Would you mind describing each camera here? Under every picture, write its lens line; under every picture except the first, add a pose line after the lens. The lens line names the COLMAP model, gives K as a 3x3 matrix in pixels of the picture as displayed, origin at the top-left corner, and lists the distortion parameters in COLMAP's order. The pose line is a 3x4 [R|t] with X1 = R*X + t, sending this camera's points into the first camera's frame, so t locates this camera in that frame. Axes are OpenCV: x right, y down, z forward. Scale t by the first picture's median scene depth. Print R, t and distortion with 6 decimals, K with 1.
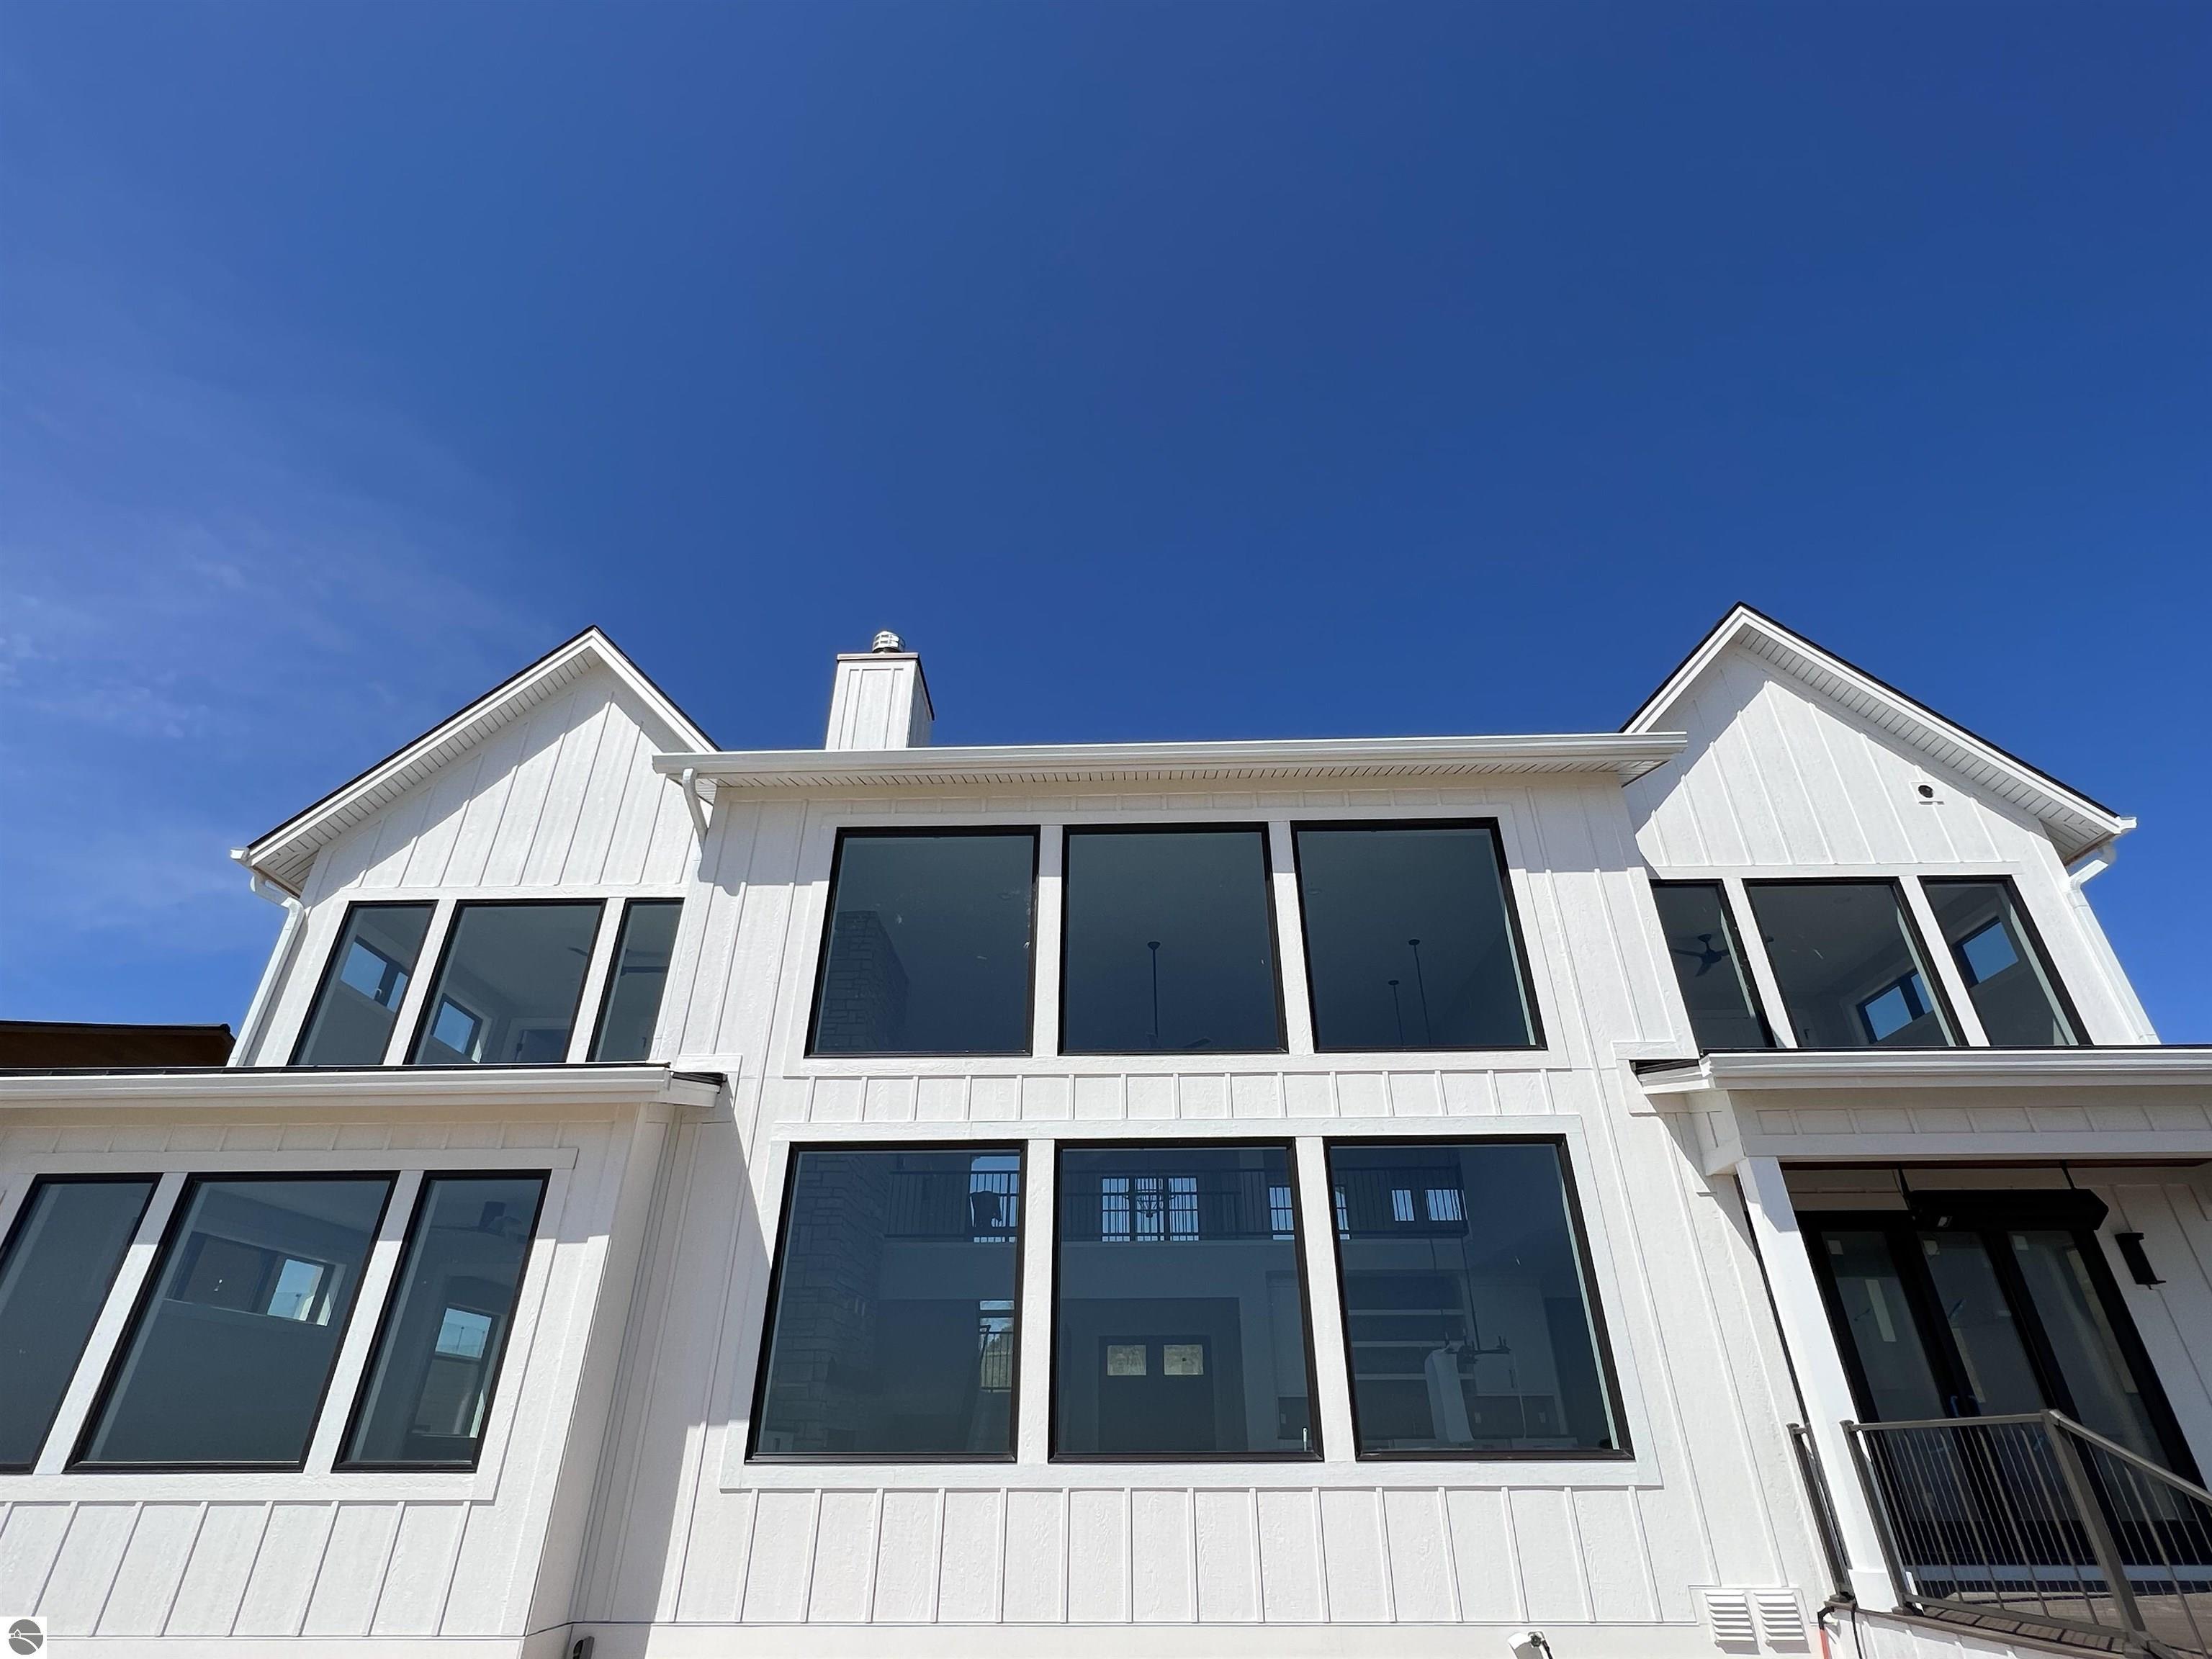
lens RADIAL K [[1095.9, 0, 1112.9], [0, 1095.9, 828.6], [0, 0, 1]] dist [0.001189, -0.000018]
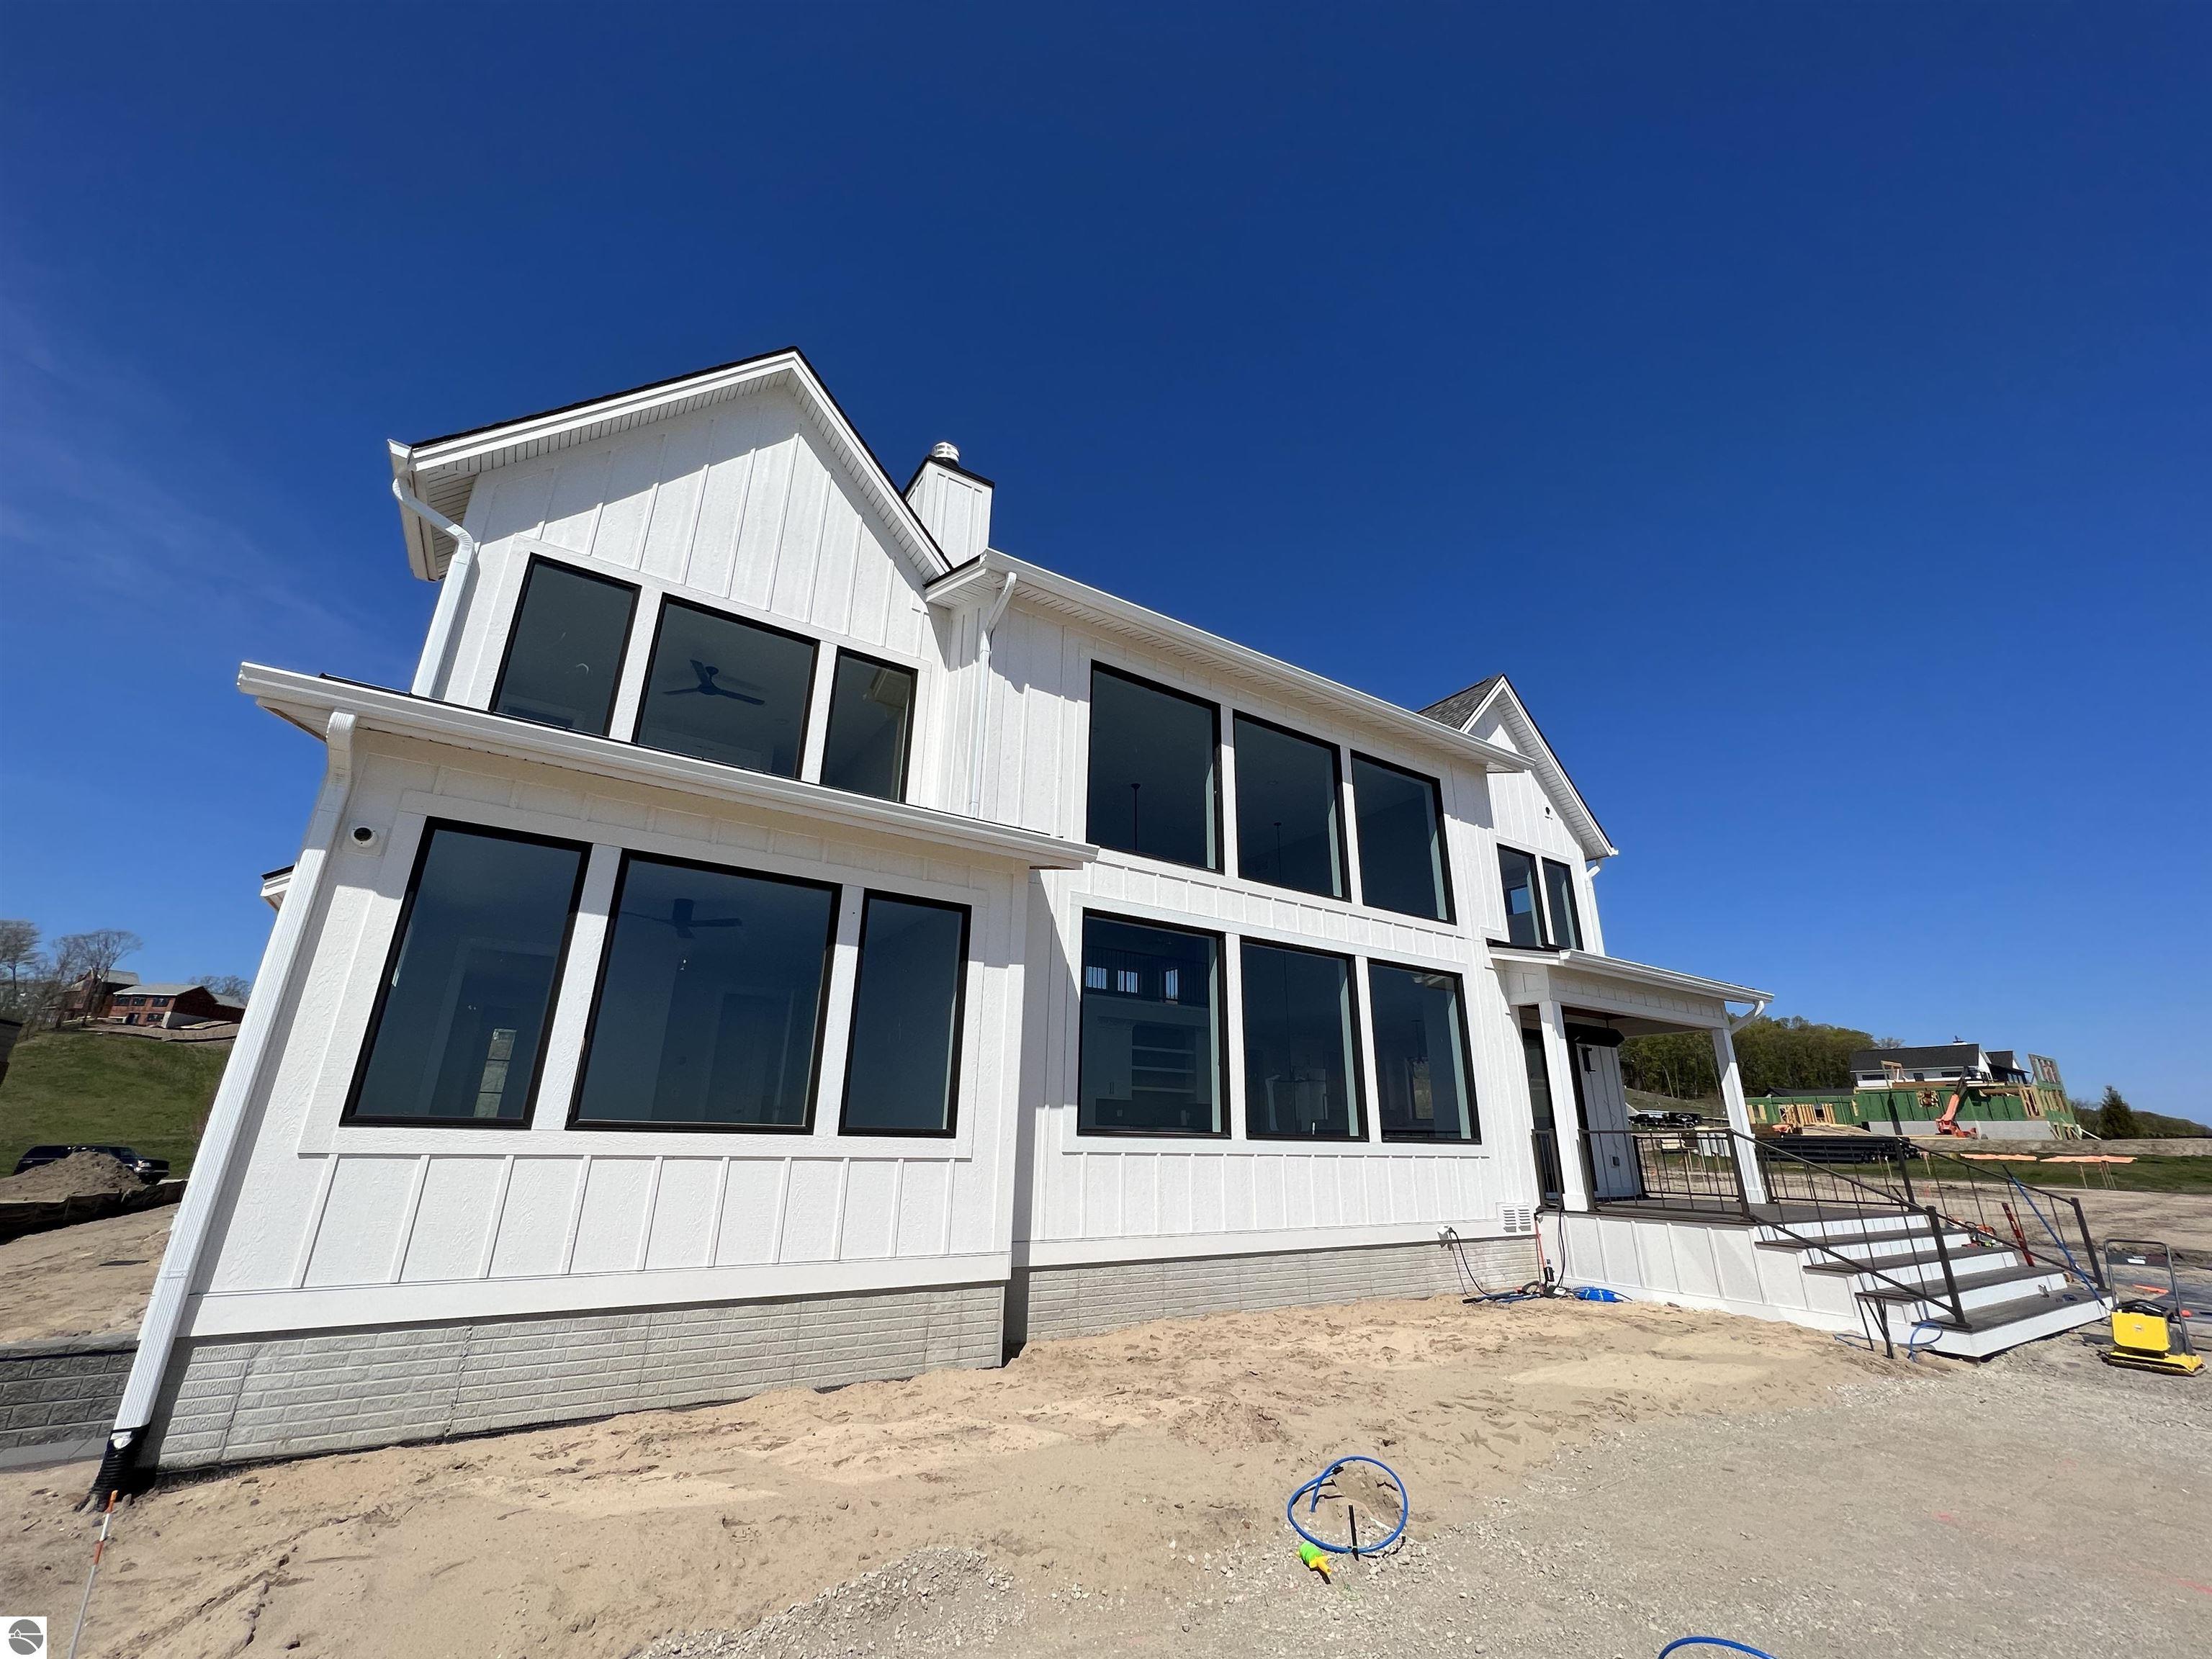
lens RADIAL K [[885.0, 0, 1105.6], [0, 885.0, 838.3], [0, 0, 1]] dist [0.008087, -0.006755]
pose [[0.826128, 0.198854, 0.527229, -0.742803], [-0.301229, 0.946595, 0.114977, 0.071785], [-0.476208, -0.253803, 0.841909, 0.116063]]
